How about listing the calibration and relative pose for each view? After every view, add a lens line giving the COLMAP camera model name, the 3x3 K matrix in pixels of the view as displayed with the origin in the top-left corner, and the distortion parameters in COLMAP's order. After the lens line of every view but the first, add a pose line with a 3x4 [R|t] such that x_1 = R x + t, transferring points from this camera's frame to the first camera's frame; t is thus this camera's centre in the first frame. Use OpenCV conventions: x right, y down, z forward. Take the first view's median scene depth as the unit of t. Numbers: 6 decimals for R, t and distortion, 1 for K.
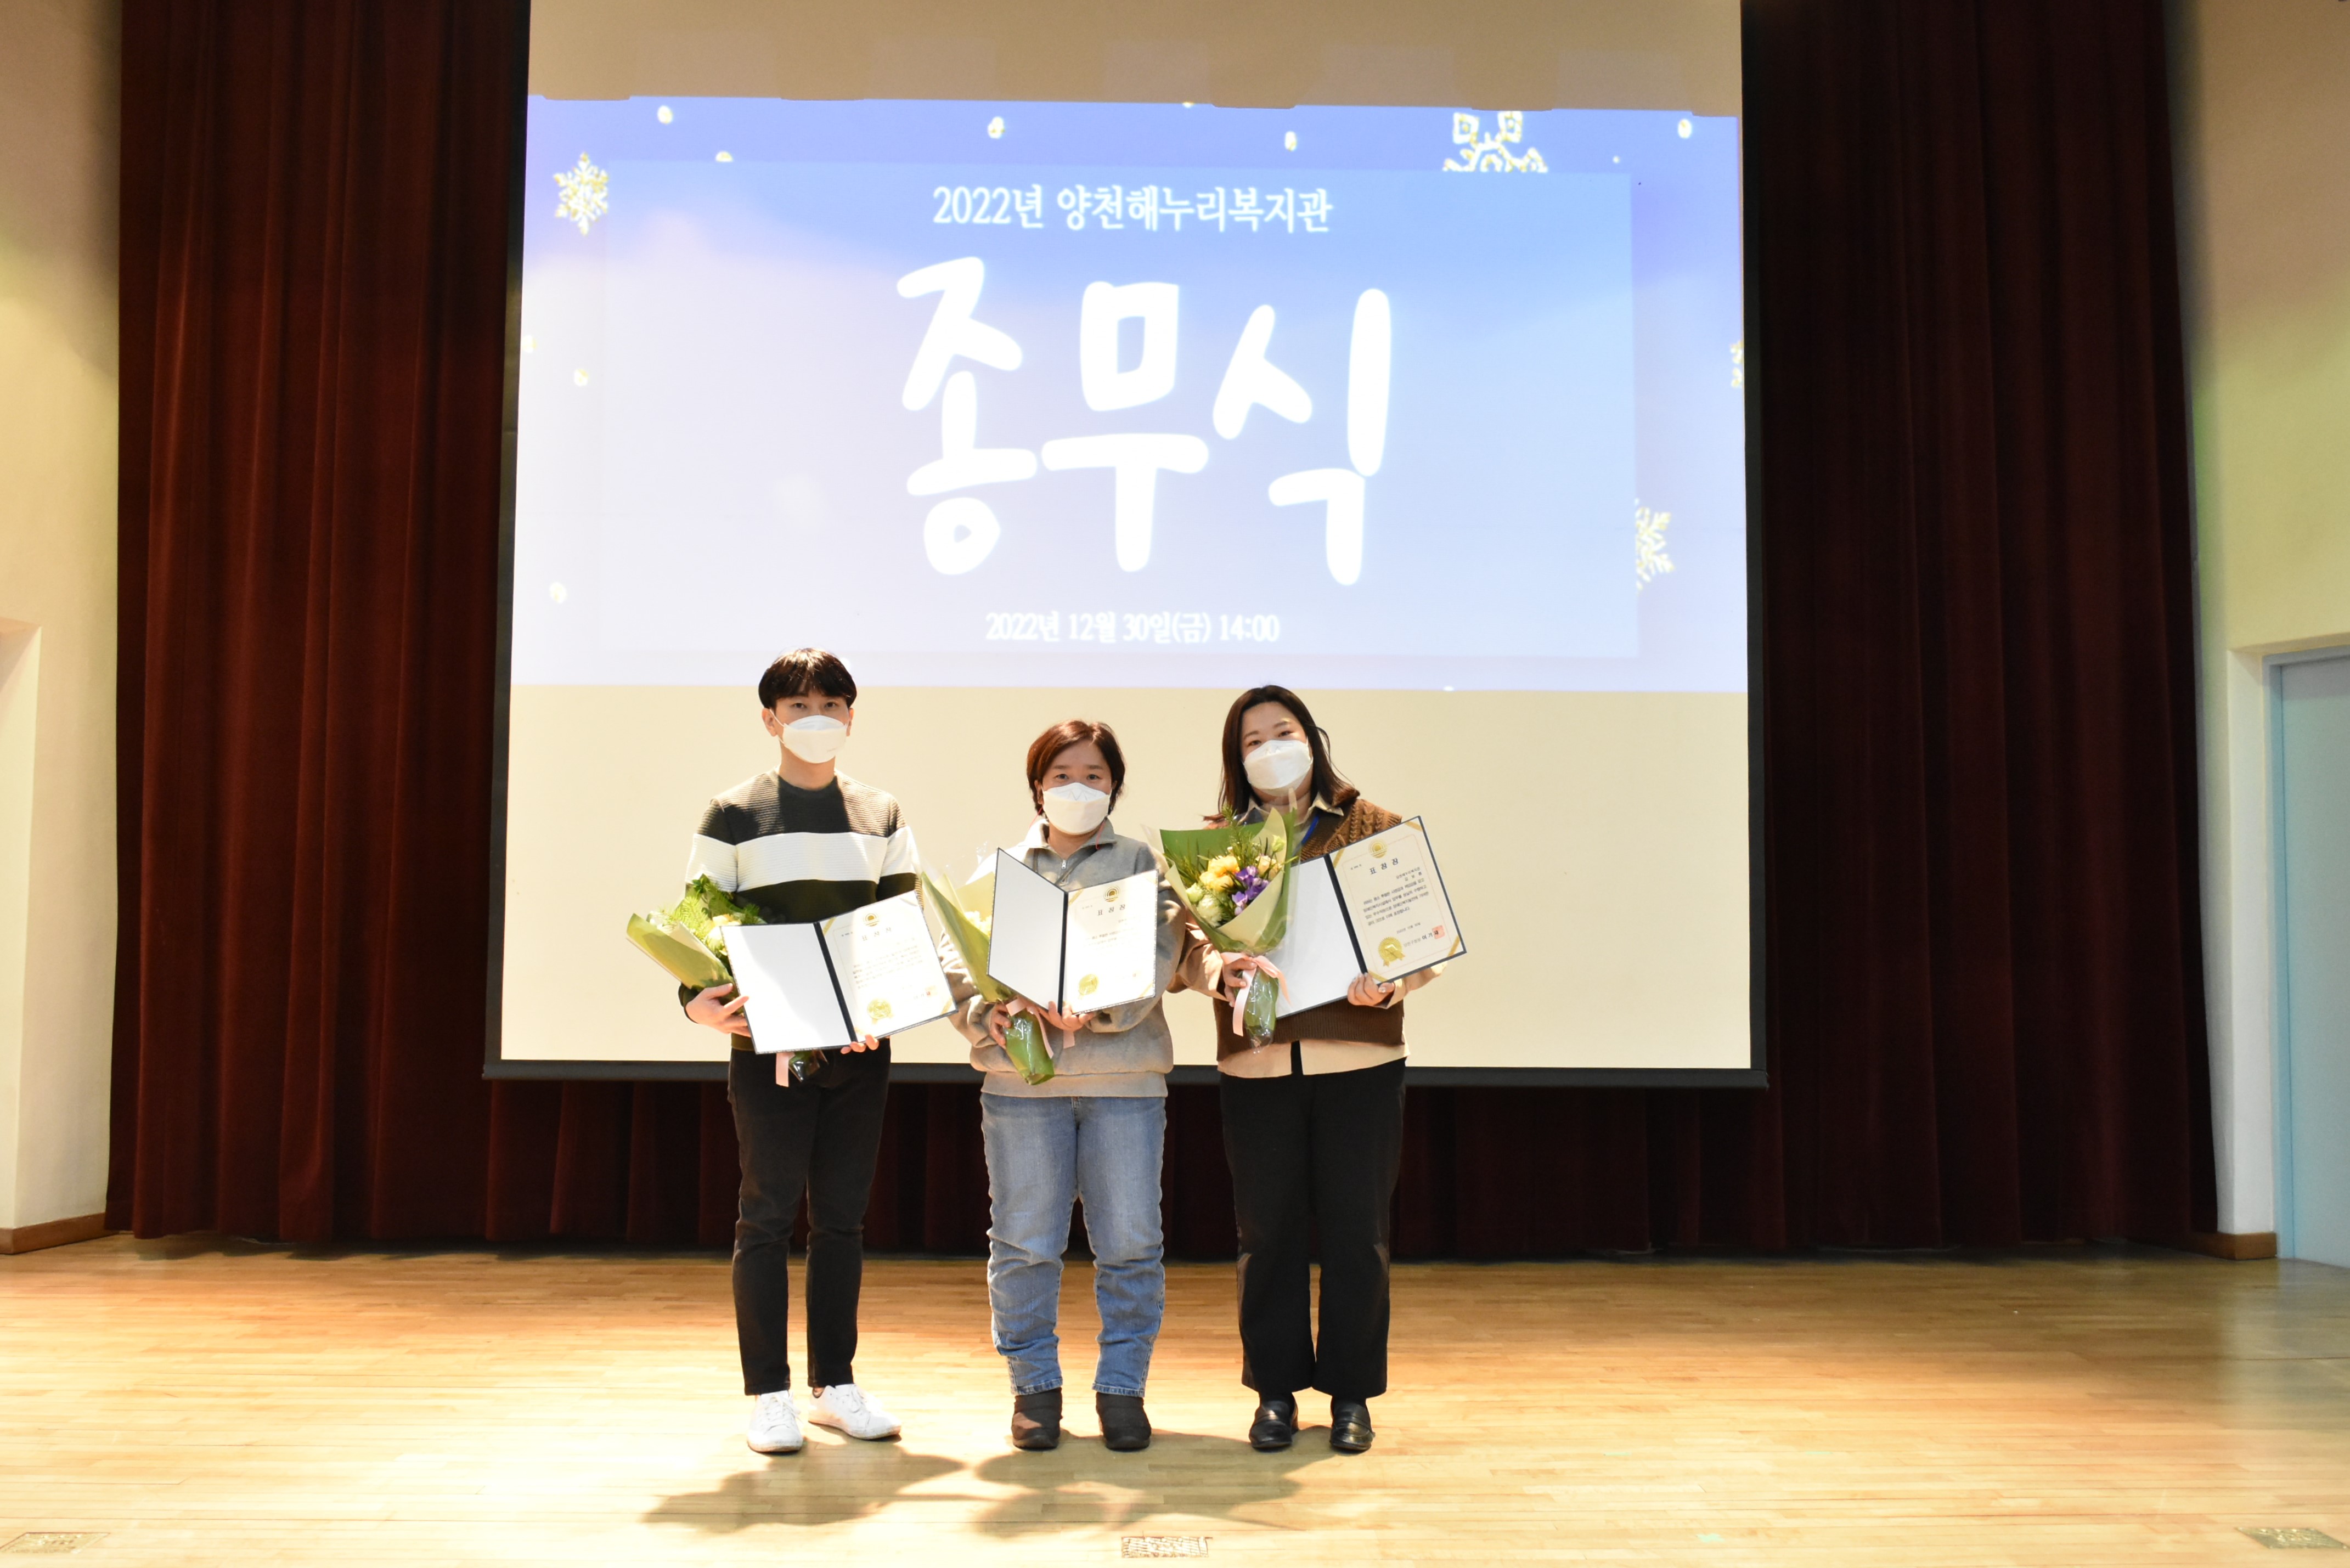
lens RADIAL K [[2106.4, 0, 1158.4], [0, 2106.4, 788.2], [0, 0, 1]] dist [-0.018453, -0.013993]
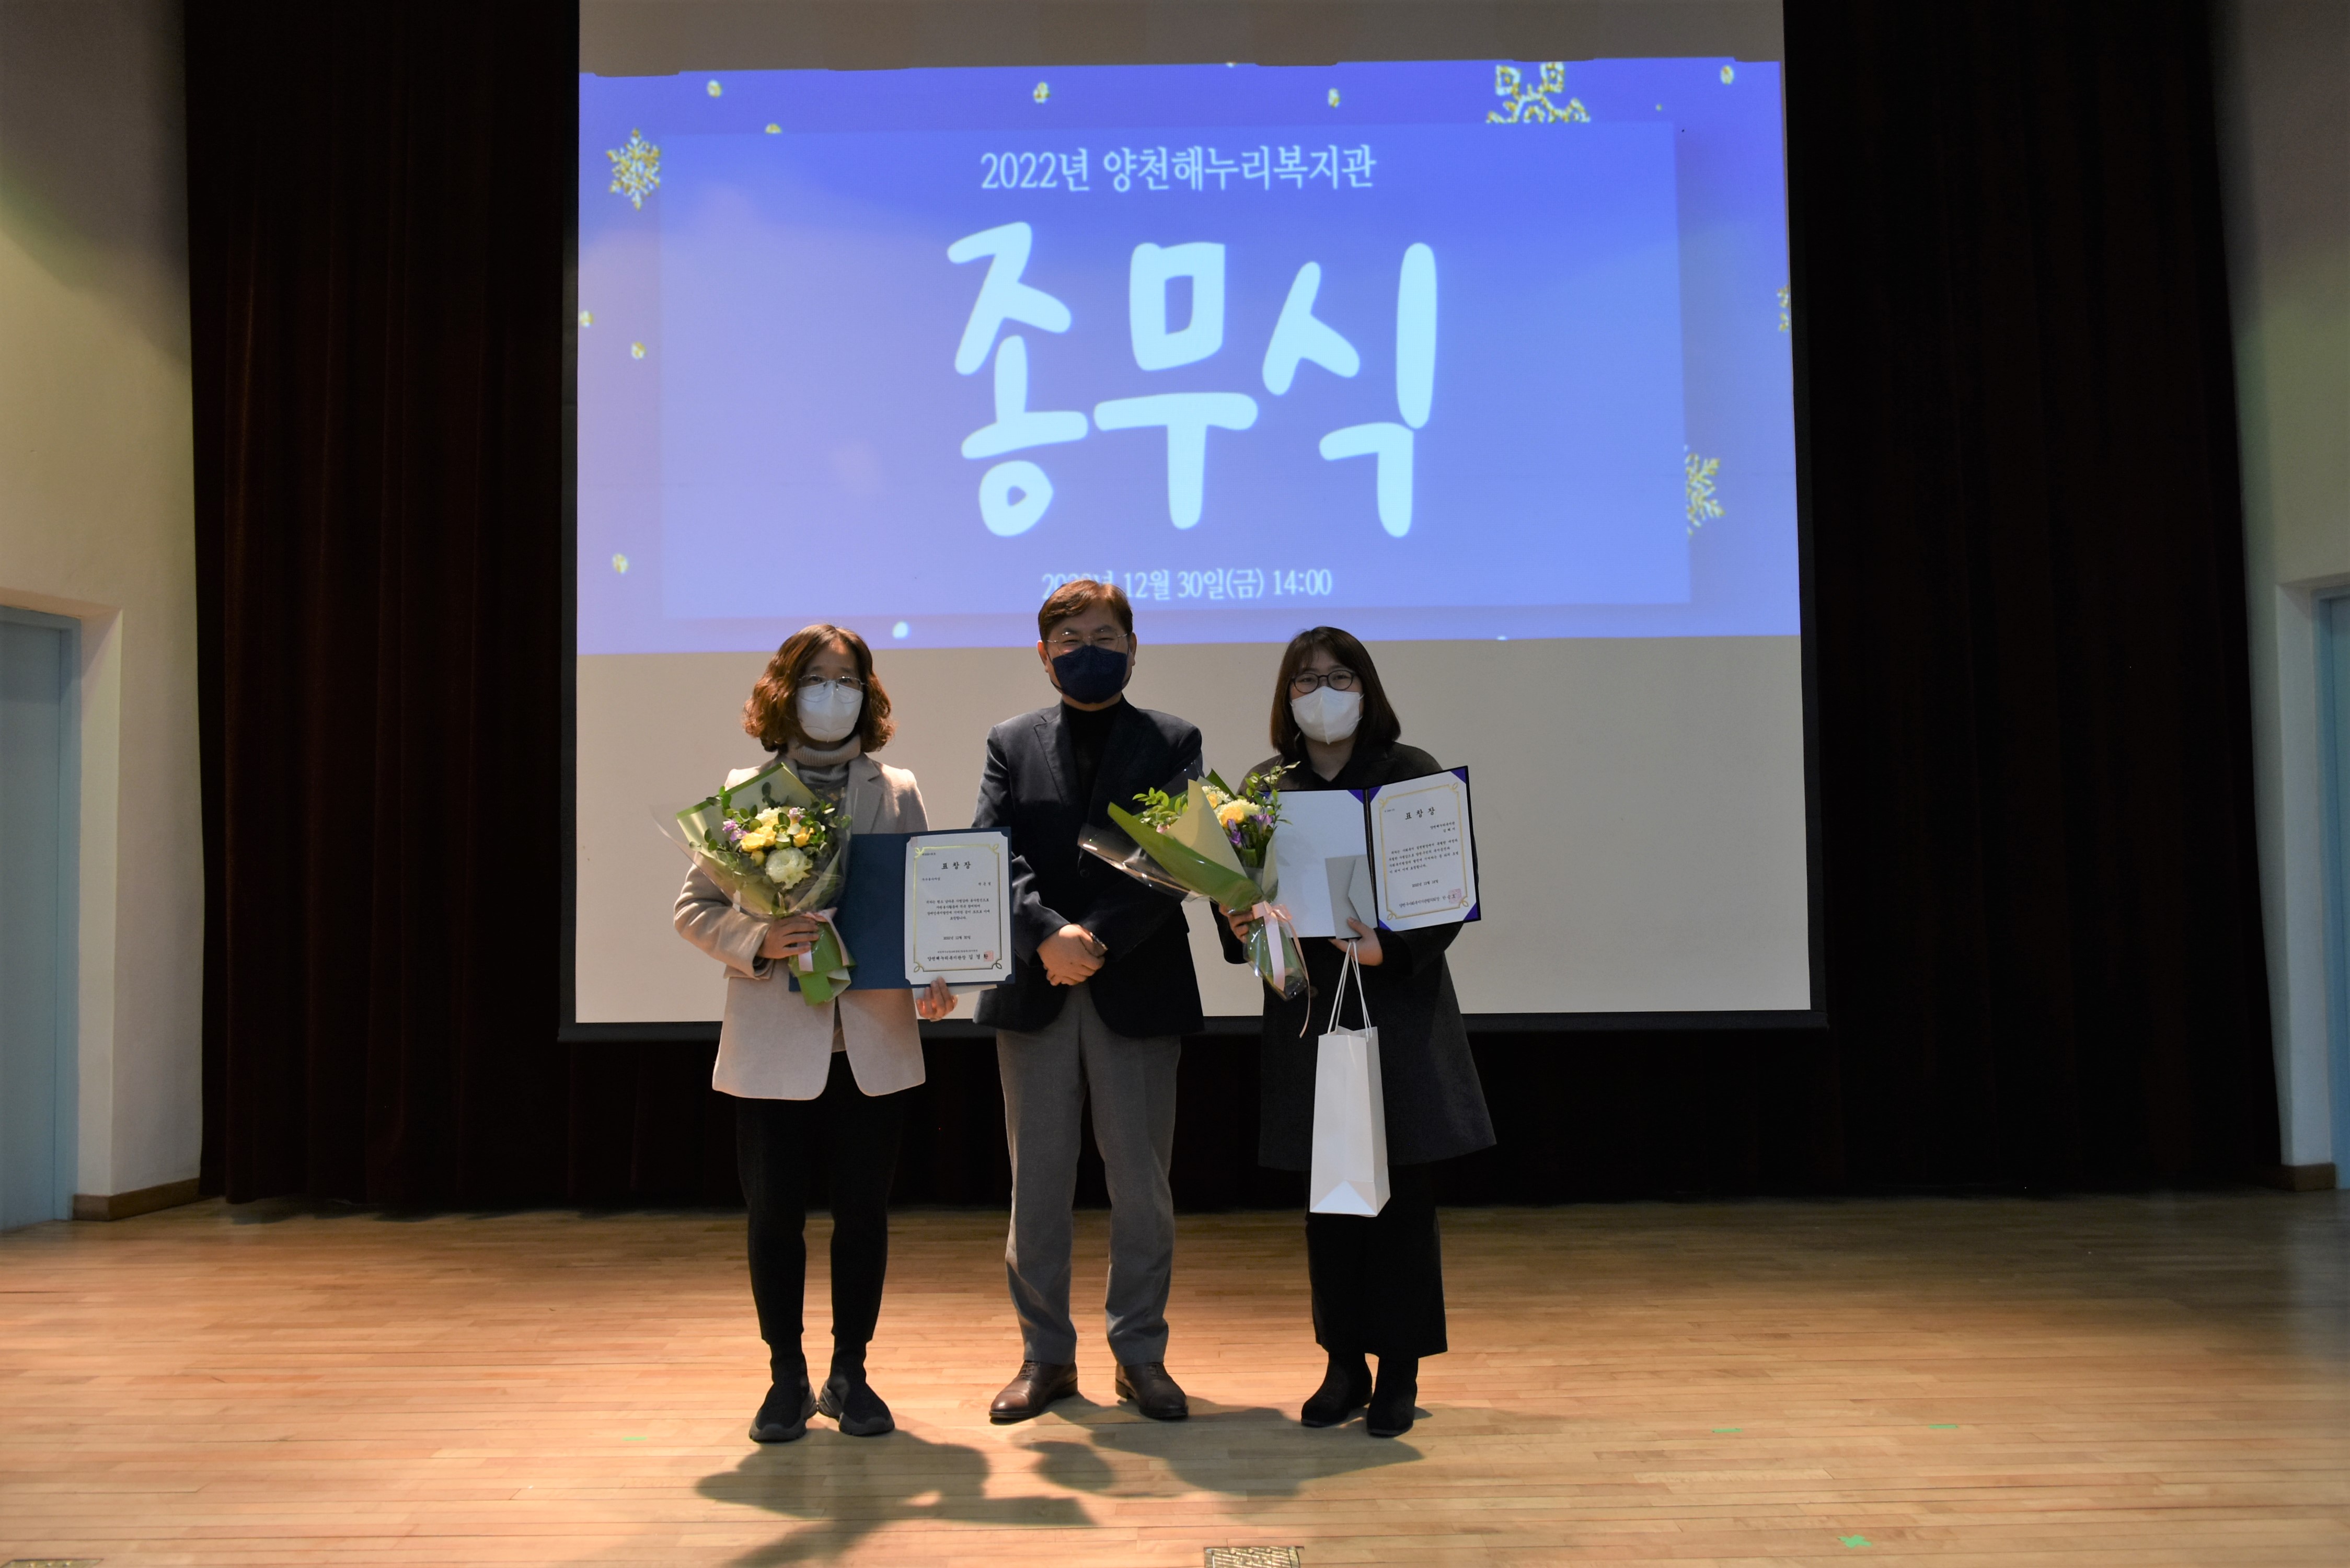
lens RADIAL K [[1822.9, 0, 1164.3], [0, 1822.9, 790.7], [0, 0, 1]] dist [-0.009982, -0.000370]
pose [[0.999560, -0.020401, -0.021514, -0.006141], [0.020721, 0.999676, 0.014767, 0.009307], [0.021205, -0.015206, 0.999659, 0.123037]]
